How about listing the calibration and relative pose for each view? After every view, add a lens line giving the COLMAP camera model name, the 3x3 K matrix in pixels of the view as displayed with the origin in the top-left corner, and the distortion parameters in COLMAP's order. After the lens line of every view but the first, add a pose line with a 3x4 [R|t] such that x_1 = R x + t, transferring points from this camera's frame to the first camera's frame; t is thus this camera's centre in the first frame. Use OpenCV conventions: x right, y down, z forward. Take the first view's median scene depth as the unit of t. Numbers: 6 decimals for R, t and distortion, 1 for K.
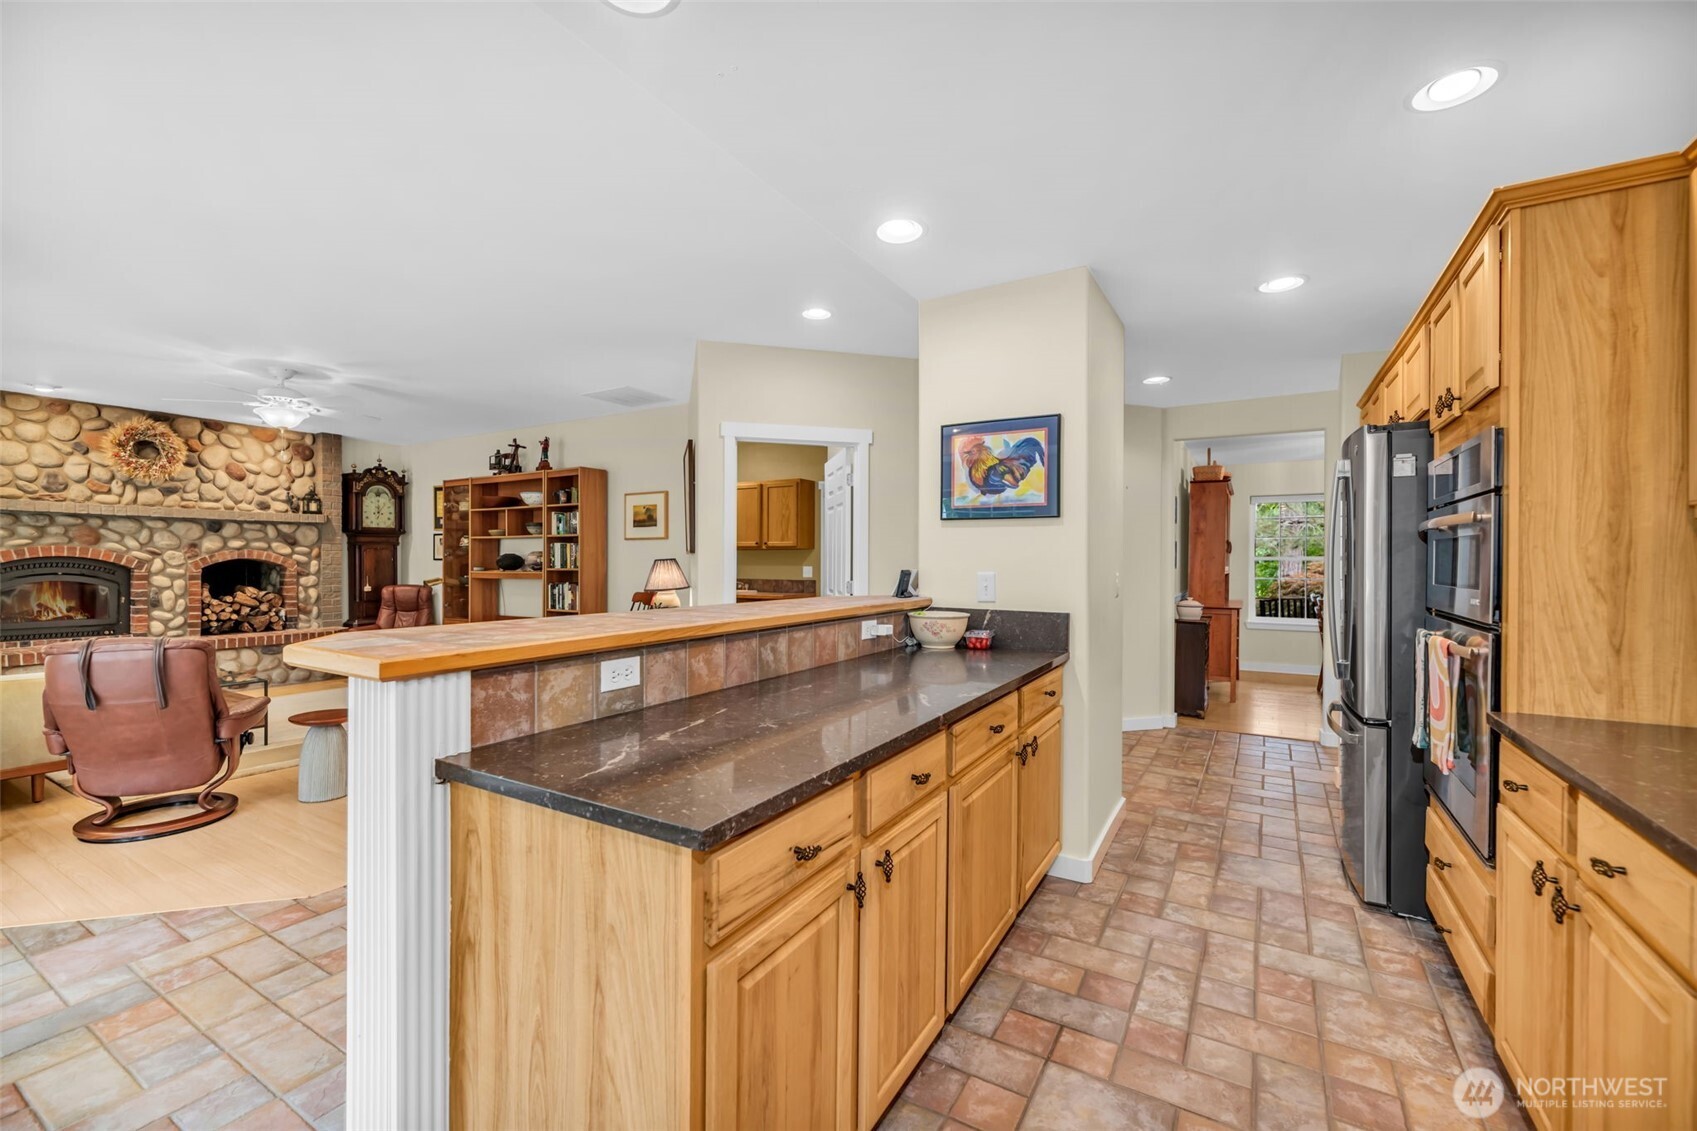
lens RADIAL K [[693.4, 0, 854.9], [0, 693.4, 565.7], [0, 0, 1]] dist [0.001081, 0.000083]
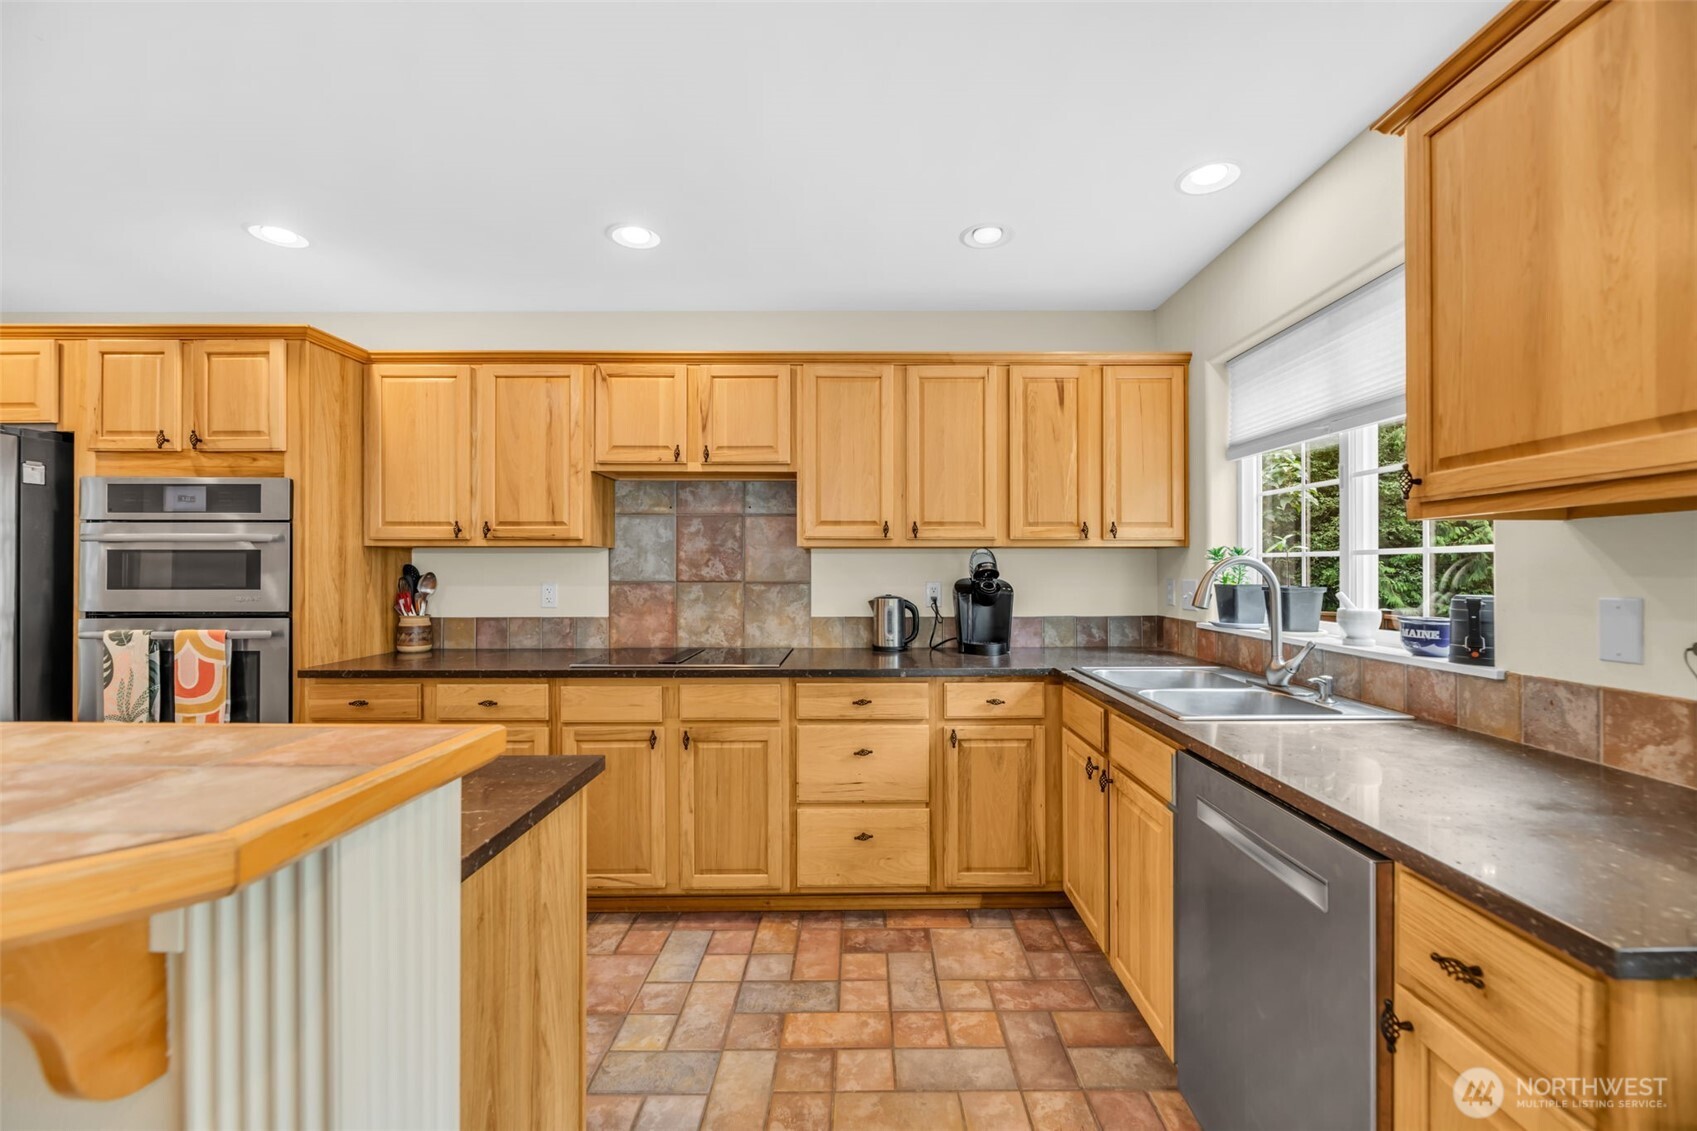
lens RADIAL K [[693.4, 0, 854.9], [0, 693.4, 565.7], [0, 0, 1]] dist [0.001081, 0.000083]
pose [[-0.502390, -0.001066, 0.864640, -1.032149], [0.003174, 0.999990, 0.003077, -0.015861], [-0.864635, 0.004291, -0.502382, 0.757675]]
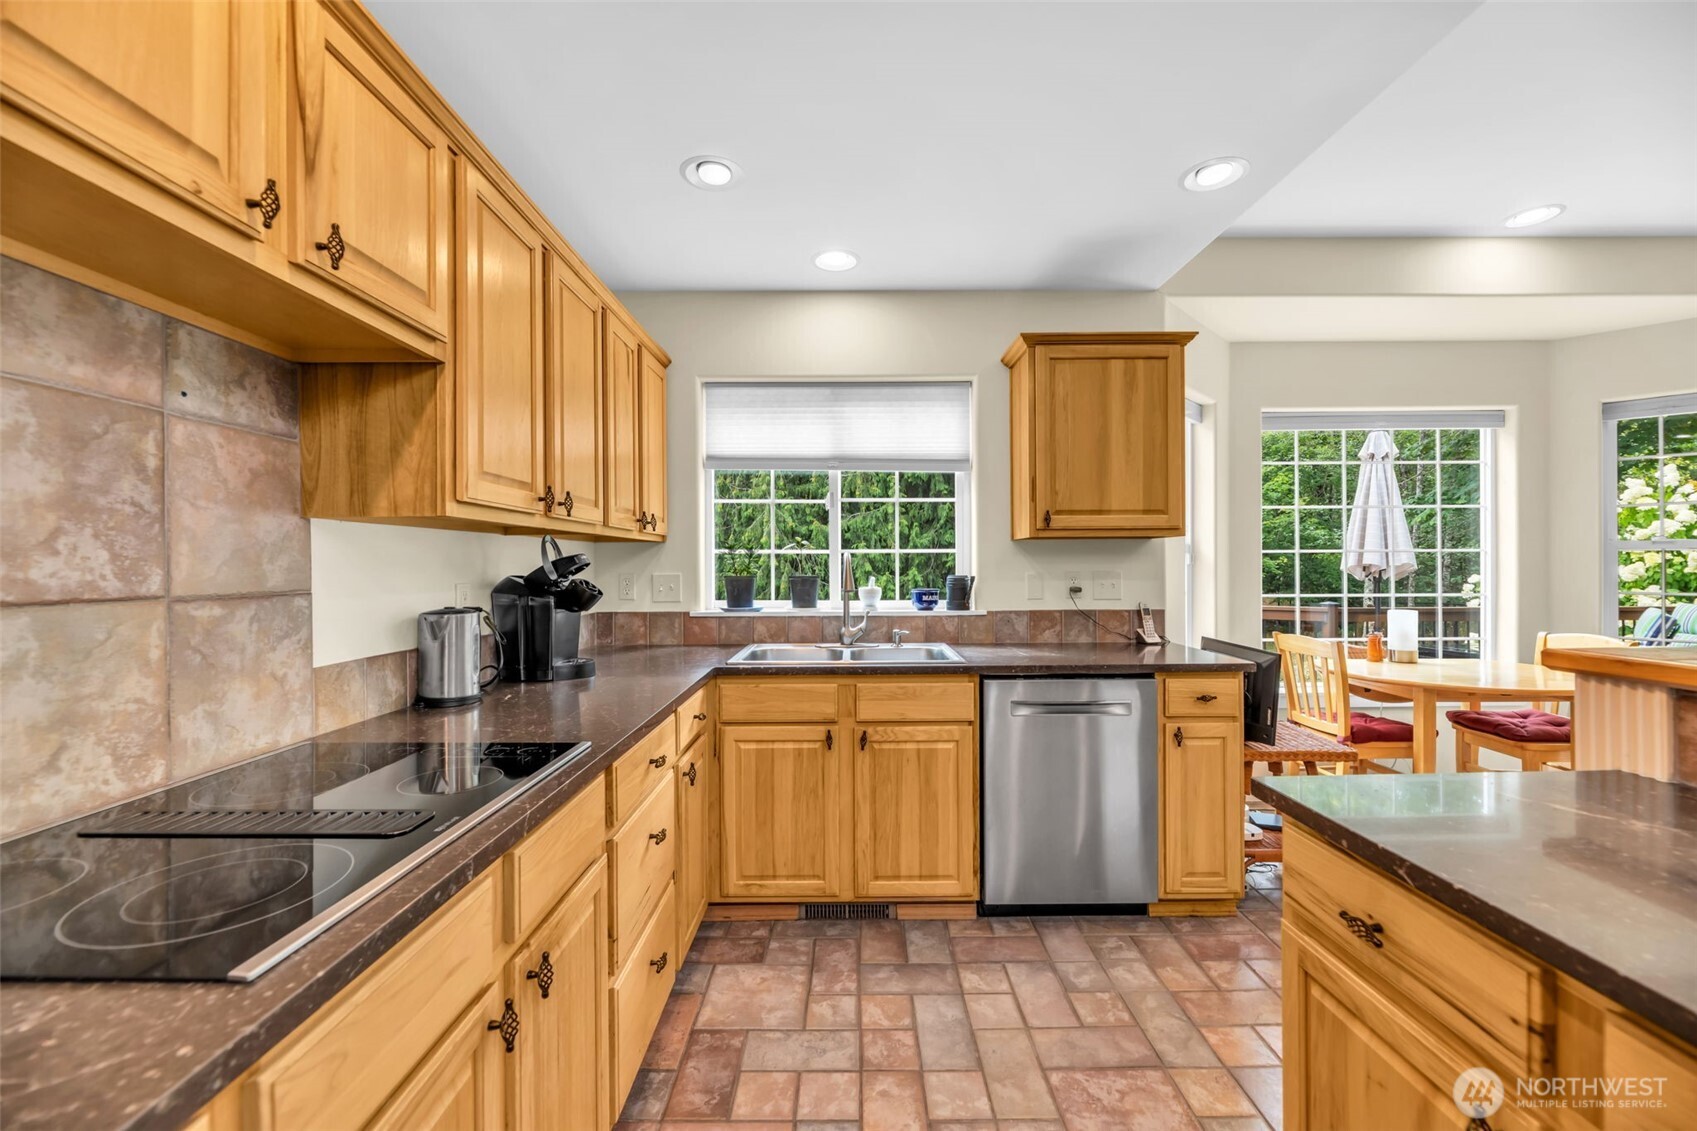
lens RADIAL K [[693.4, 0, 854.9], [0, 693.4, 565.7], [0, 0, 1]] dist [0.001081, 0.000083]
pose [[-0.859694, 0.000997, -0.510808, 0.605319], [-0.001037, 0.999993, 0.003696, -0.001313], [0.510808, 0.003707, -0.859687, 1.006097]]
